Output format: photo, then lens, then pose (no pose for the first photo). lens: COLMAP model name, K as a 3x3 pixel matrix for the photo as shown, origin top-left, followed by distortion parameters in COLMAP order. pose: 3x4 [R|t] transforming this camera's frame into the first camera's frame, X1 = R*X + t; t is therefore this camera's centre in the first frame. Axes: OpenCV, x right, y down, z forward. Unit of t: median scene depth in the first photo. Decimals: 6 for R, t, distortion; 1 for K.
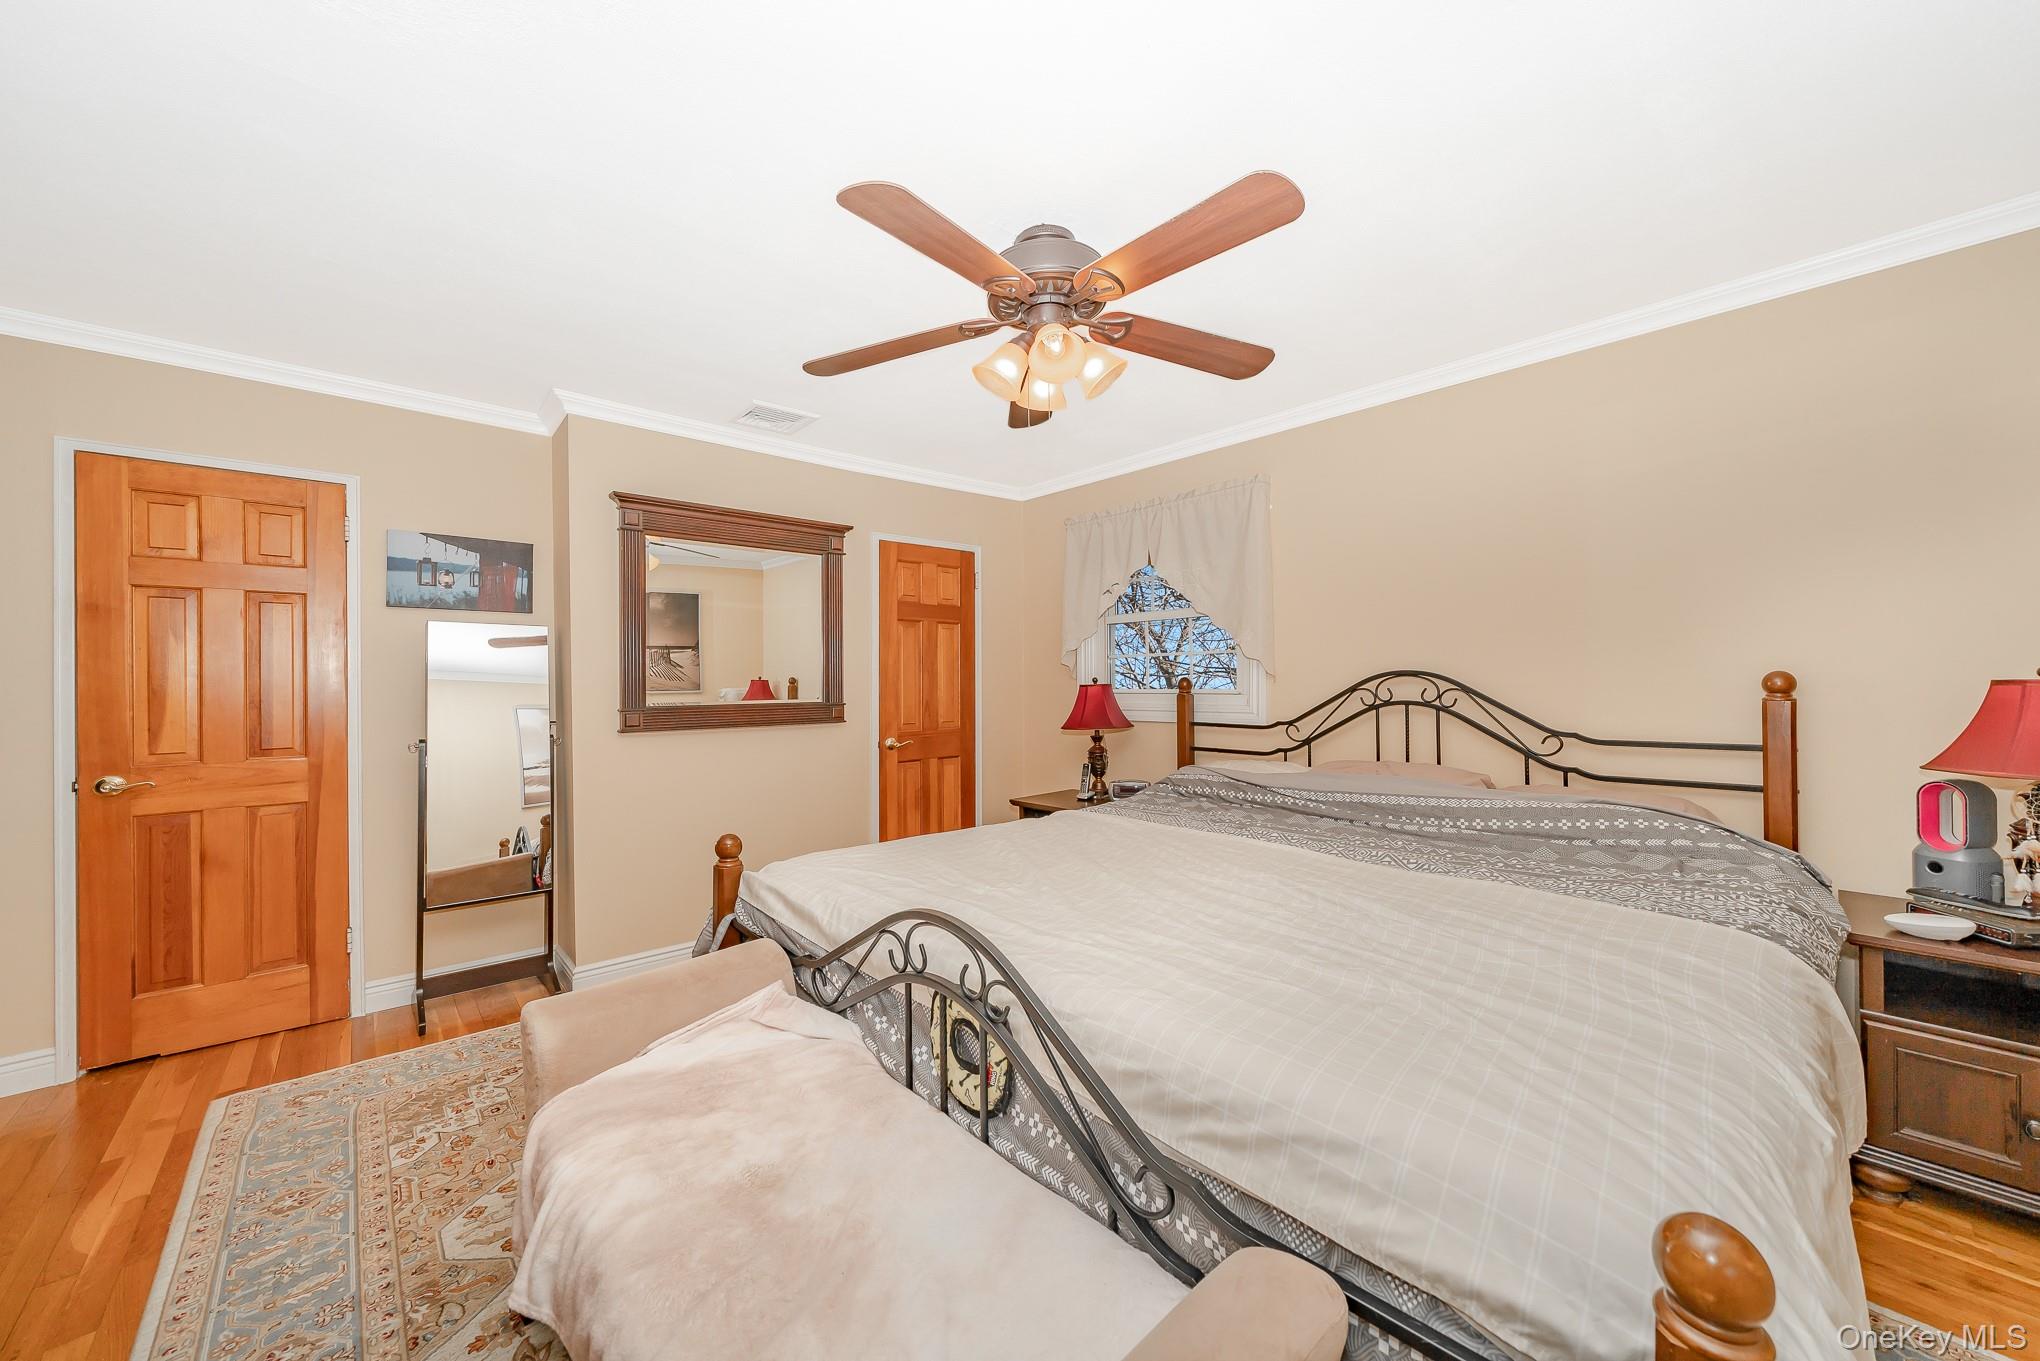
lens RADIAL K [[762.8, 0, 1020.0], [0, 762.8, 680.5], [0, 0, 1]] dist [-0.022141, 0.000053]
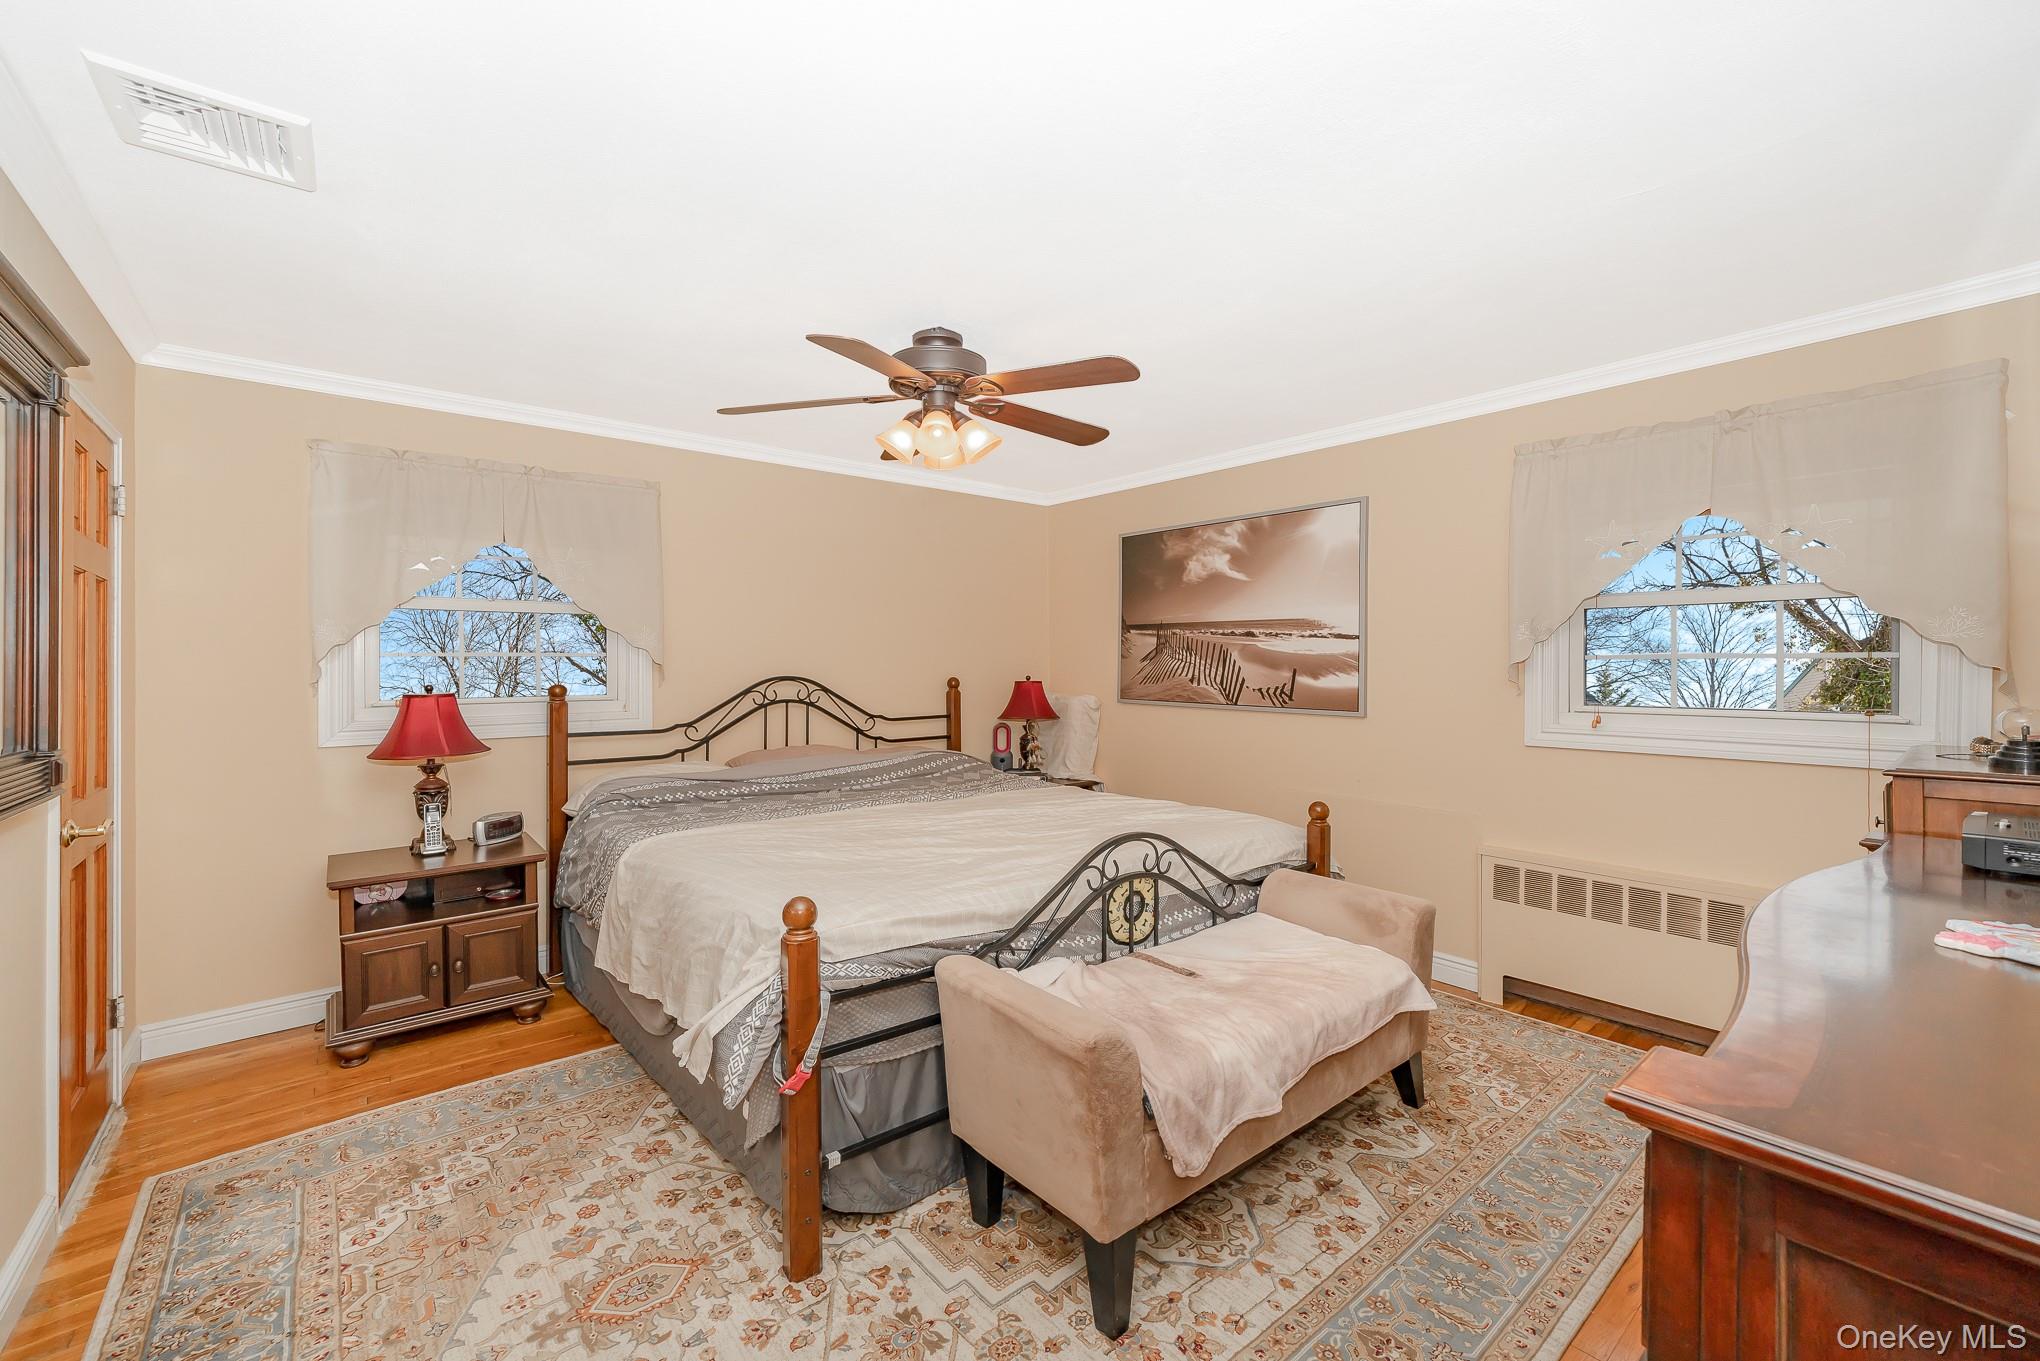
lens RADIAL K [[820.0, 0, 1020.0], [0, 820.0, 680.5], [0, 0, 1]] dist [-0.000424, -0.000028]
pose [[0.036148, -0.012927, 0.999263, -0.883769], [0.001606, 0.999916, 0.012878, -0.023477], [-0.999345, 0.001139, 0.036166, 0.549978]]
